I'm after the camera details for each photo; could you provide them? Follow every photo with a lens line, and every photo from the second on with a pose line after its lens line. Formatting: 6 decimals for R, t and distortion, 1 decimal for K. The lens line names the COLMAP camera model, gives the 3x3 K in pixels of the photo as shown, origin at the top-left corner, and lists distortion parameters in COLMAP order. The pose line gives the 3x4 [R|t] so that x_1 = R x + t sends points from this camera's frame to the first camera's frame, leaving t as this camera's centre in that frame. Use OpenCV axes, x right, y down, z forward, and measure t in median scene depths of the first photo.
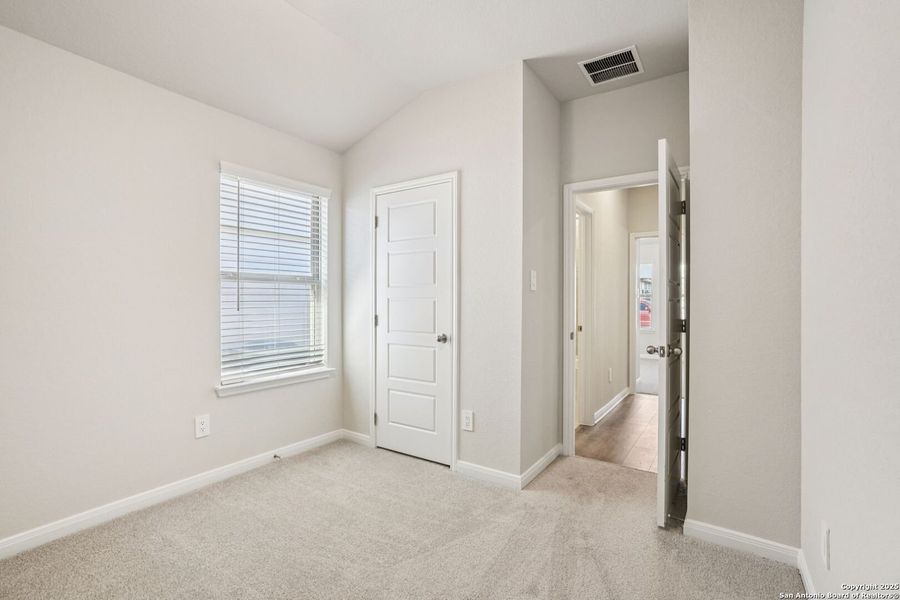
lens RADIAL K [[424.0, 0, 444.5], [0, 424.0, 305.2], [0, 0, 1]] dist [-0.063946, 0.026711]
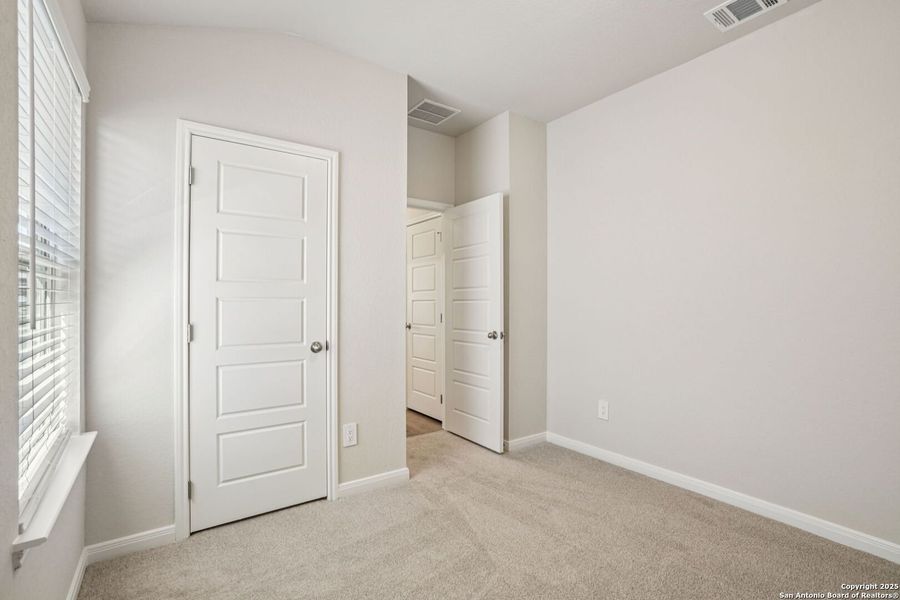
lens RADIAL K [[424.0, 0, 444.5], [0, 424.0, 305.2], [0, 0, 1]] dist [-0.063946, 0.026711]
pose [[0.329695, -0.008512, 0.944049, -0.711589], [0.013791, 0.999896, 0.004199, -0.002701], [-0.943987, 0.011634, 0.329778, 0.506809]]
